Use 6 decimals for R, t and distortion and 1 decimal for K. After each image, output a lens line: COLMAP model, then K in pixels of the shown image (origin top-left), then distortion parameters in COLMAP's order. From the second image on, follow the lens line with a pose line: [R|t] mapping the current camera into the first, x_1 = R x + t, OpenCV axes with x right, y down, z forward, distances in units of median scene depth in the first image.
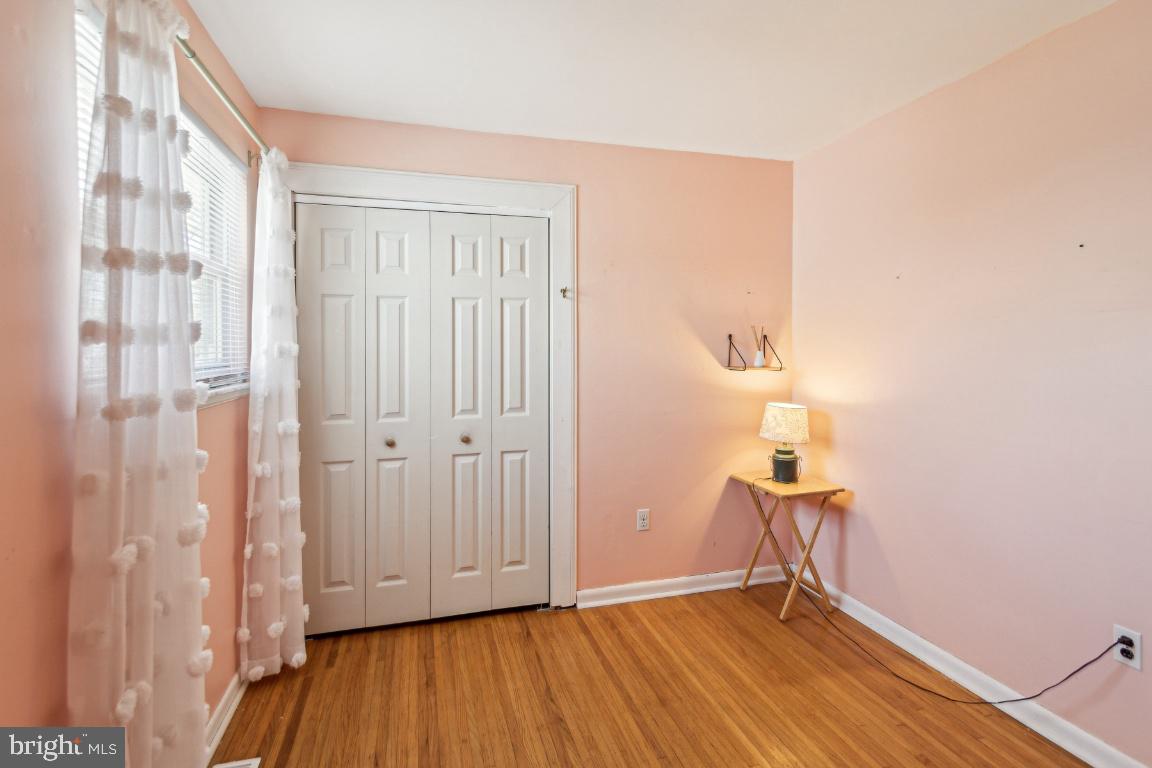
lens RADIAL K [[549.7, 0, 573.1], [0, 549.7, 354.9], [0, 0, 1]] dist [0.012526, -0.001292]
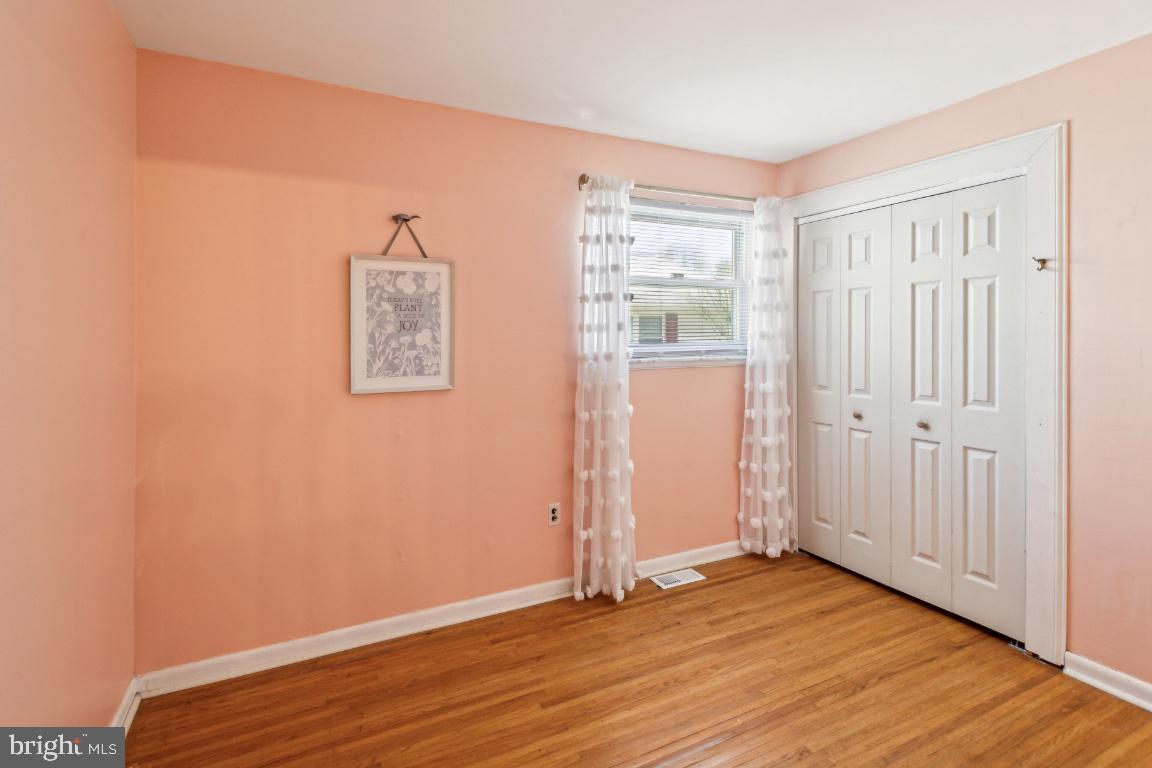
lens RADIAL K [[565.2, 0, 570.3], [0, 565.2, 334.9], [0, 0, 1]] dist [0.002338, -0.000306]
pose [[0.181106, 0.005290, -0.983449, 0.728817], [-0.008708, 0.999955, 0.003775, -0.008087], [0.983425, 0.007880, 0.181144, 0.196064]]
